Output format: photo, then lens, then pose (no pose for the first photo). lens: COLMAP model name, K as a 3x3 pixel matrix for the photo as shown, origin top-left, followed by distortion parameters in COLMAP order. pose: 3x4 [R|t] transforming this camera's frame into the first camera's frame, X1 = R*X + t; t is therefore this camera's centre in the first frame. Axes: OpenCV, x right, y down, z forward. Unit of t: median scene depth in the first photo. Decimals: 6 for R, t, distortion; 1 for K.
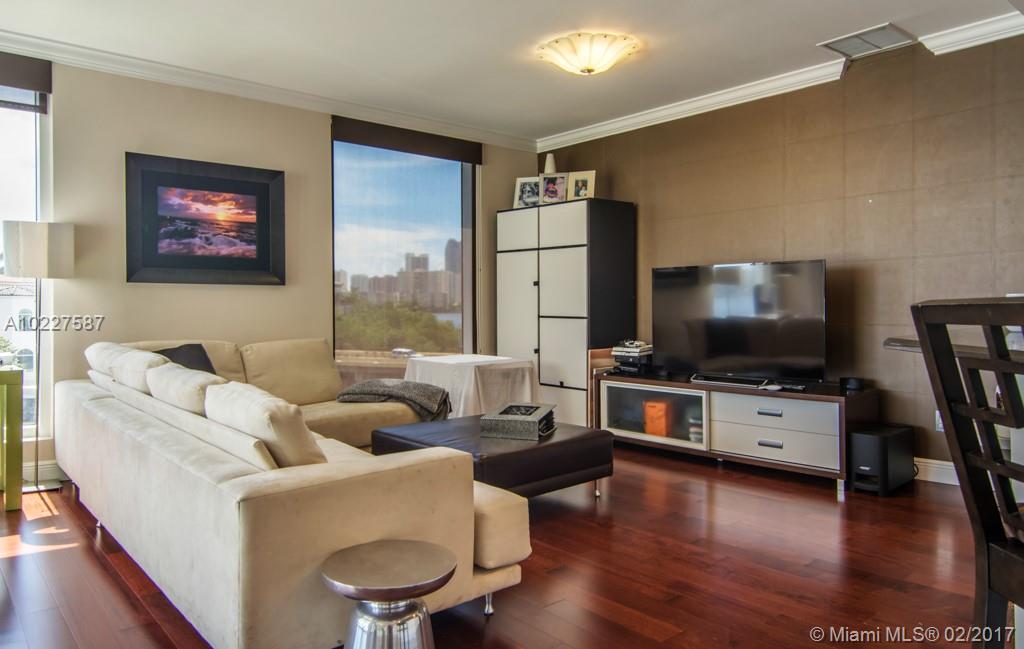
lens RADIAL K [[724.1, 0, 516.4], [0, 724.1, 309.2], [0, 0, 1]] dist [0.039153, -0.014878]
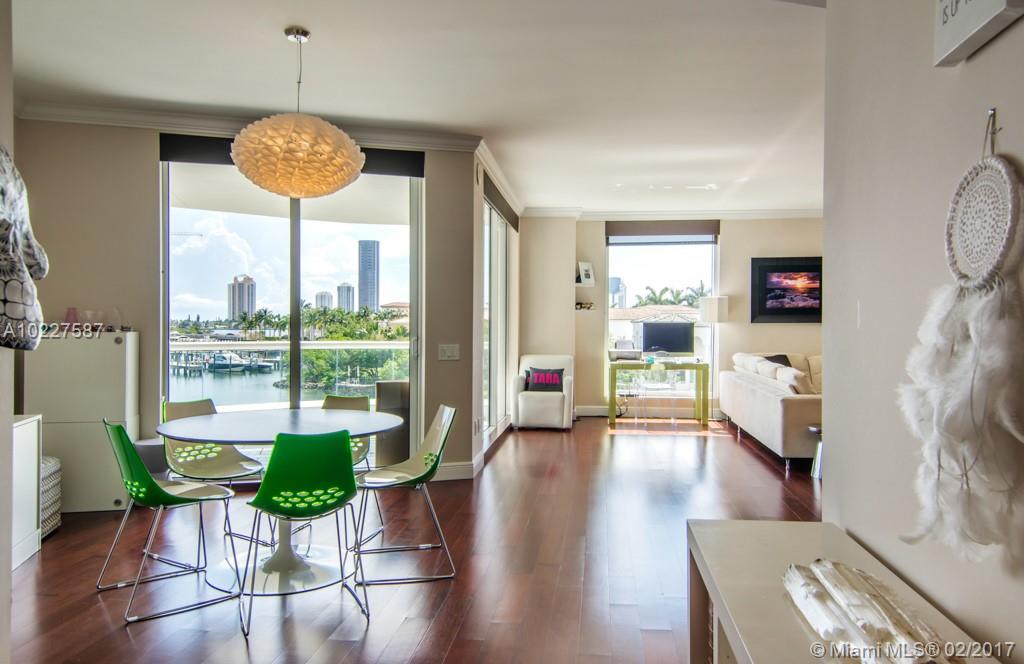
lens RADIAL K [[742.9, 0, 521.6], [0, 742.9, 337.4], [0, 0, 1]] dist [0.046269, -0.016748]
pose [[0.702209, 0.014834, -0.711816, 0.459490], [-0.008388, 0.999886, 0.012562, -0.016367], [0.711921, -0.002851, 0.702254, -0.843379]]
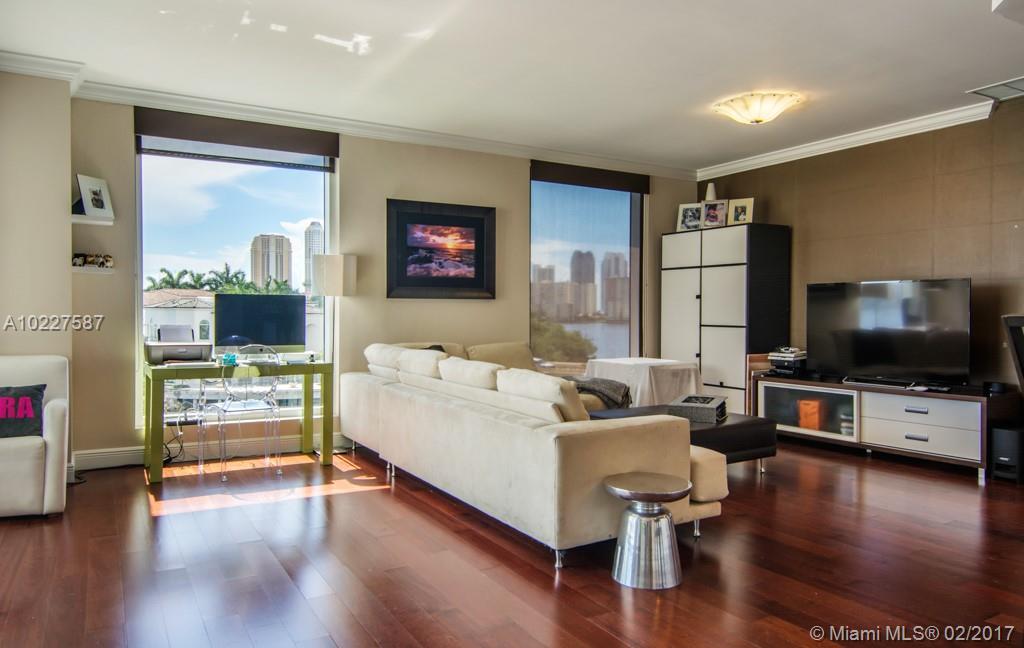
lens RADIAL K [[724.1, 0, 517.5], [0, 724.1, 330.5], [0, 0, 1]] dist [0.039153, -0.014878]
pose [[0.985939, 0.008766, -0.166877, -0.080111], [-0.006234, 0.999858, 0.015686, 0.000798], [0.166991, -0.014425, 0.985853, -0.238866]]
